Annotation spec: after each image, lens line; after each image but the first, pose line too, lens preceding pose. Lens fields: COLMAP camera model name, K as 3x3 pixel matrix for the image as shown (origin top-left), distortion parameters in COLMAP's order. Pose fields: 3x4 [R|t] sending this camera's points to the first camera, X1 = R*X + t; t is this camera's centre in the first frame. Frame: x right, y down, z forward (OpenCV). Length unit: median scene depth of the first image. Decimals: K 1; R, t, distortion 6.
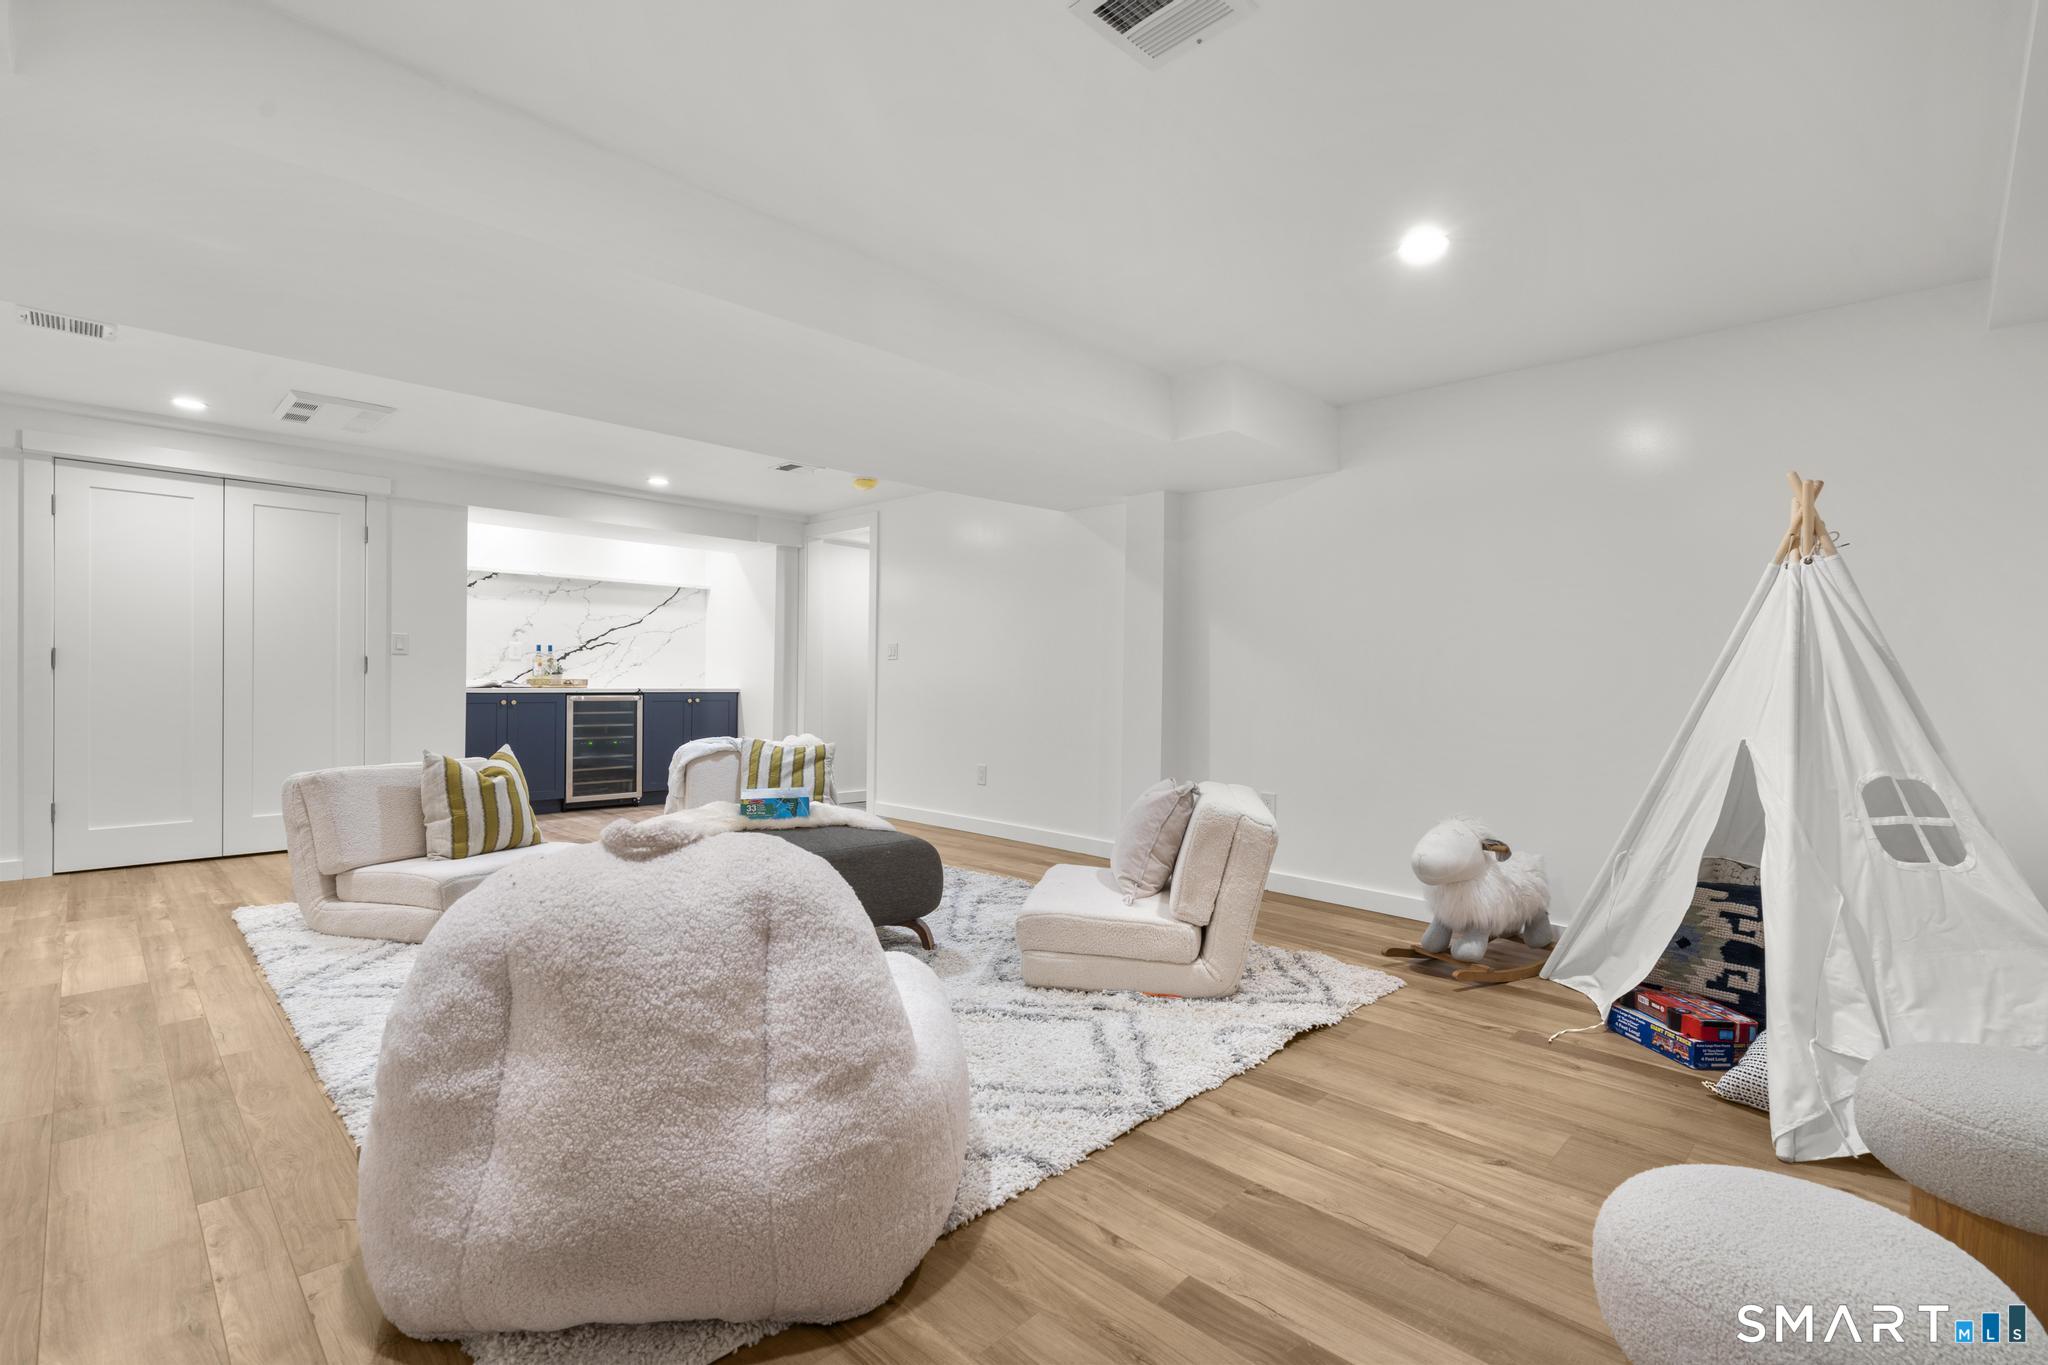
lens RADIAL K [[940.2, 0, 1022.5], [0, 940.2, 686.0], [0, 0, 1]] dist [-0.000582, 0.000964]
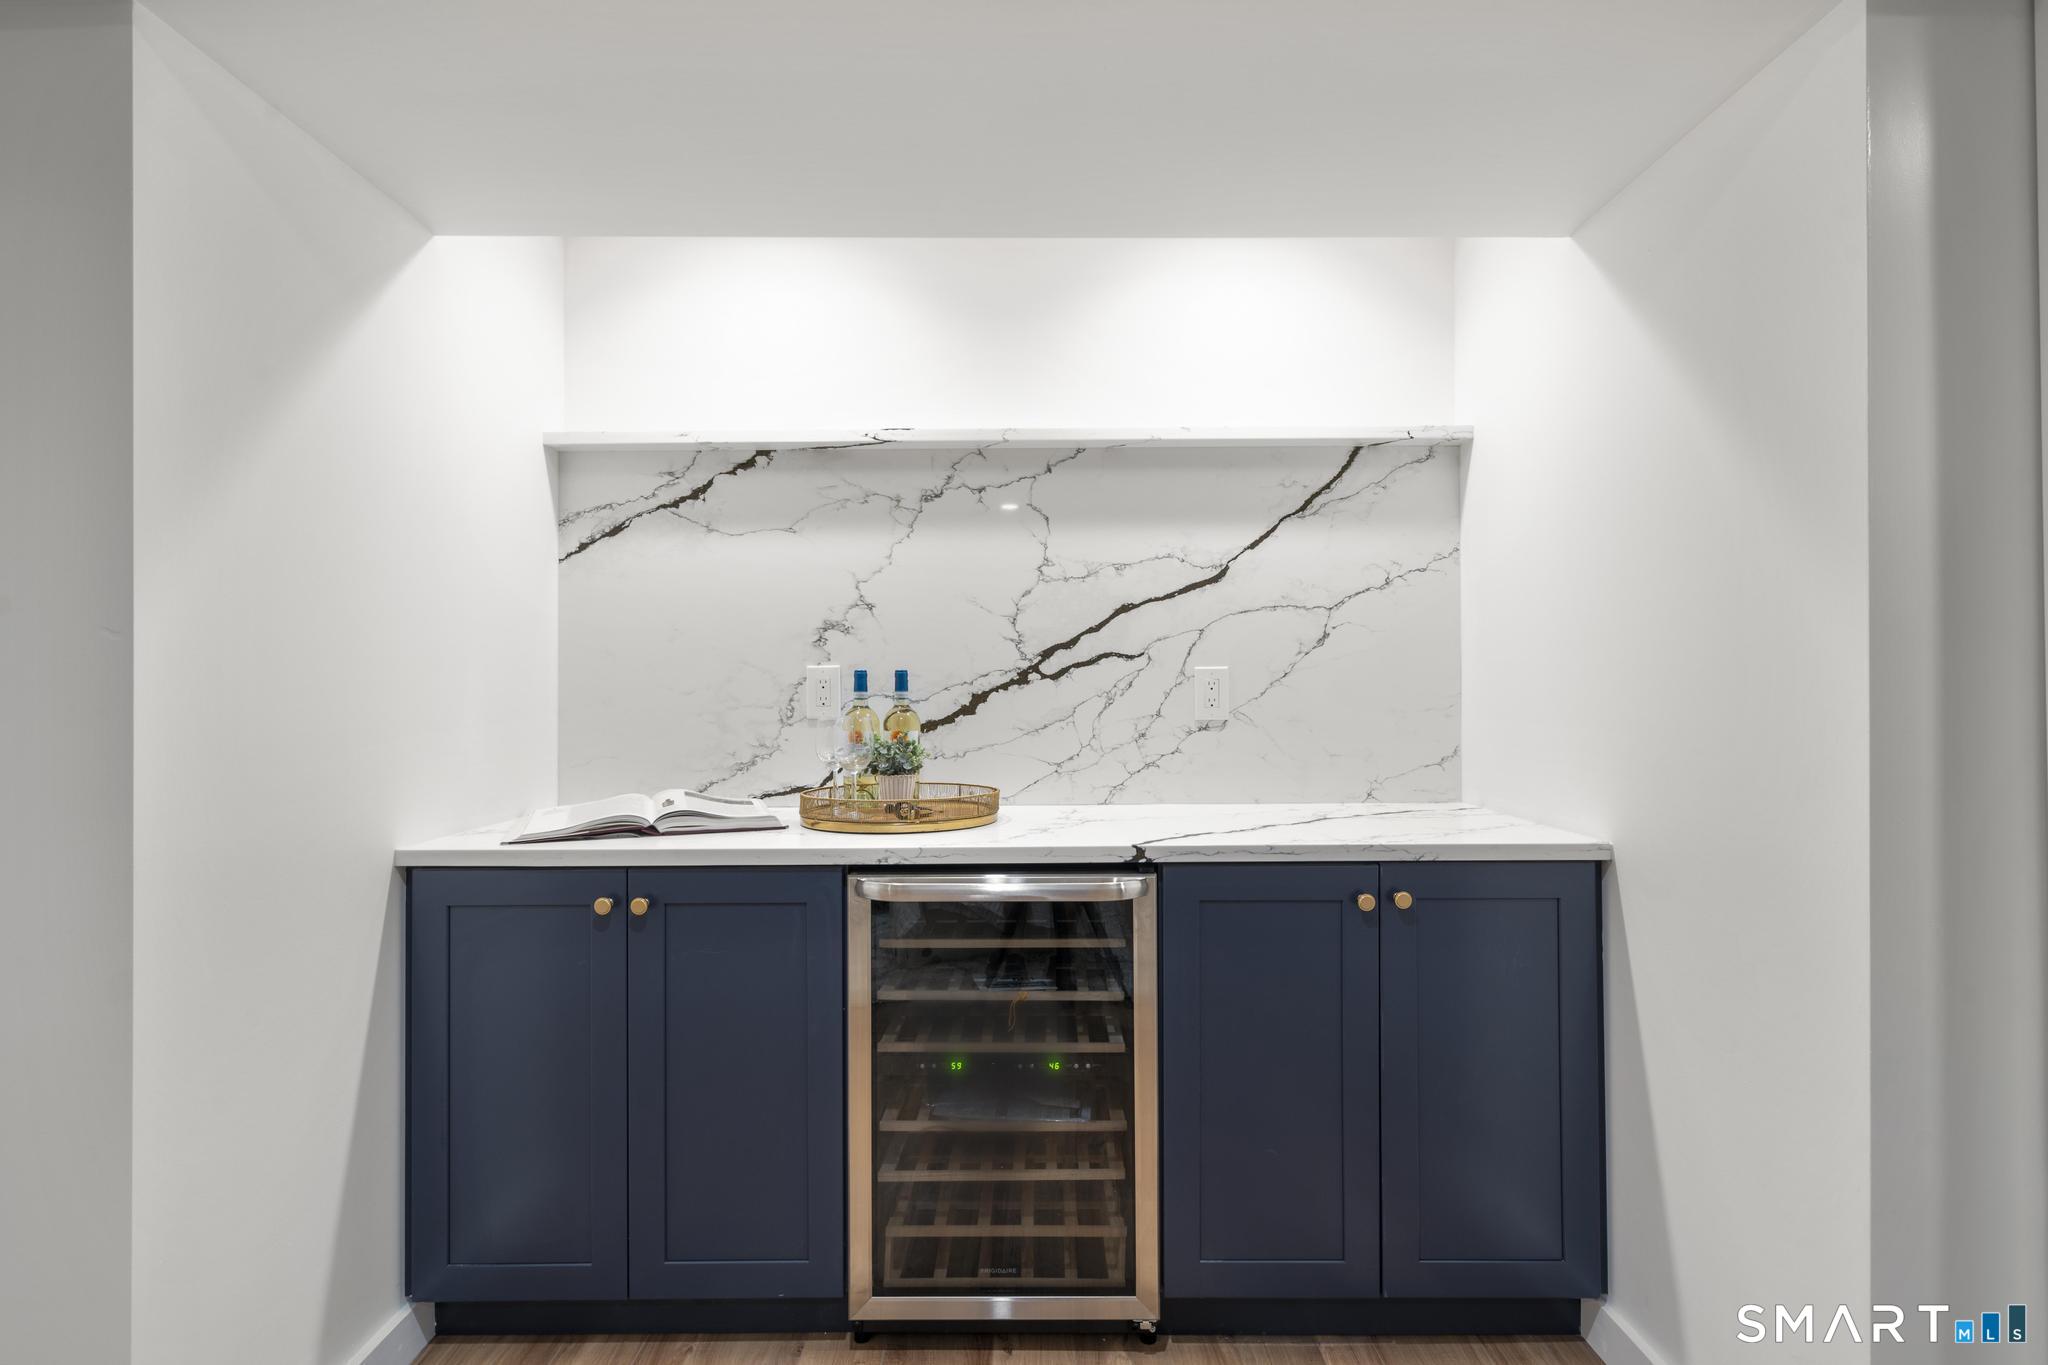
lens RADIAL K [[991.9, 0, 1039.2], [0, 991.9, 691.7], [0, 0, 1]] dist [-0.000041, 0.000319]
pose [[0.718240, -0.023174, -0.695410, -0.256826], [0.011584, 0.999705, -0.021351, -0.029539], [0.695699, 0.007279, 0.718296, 0.809861]]
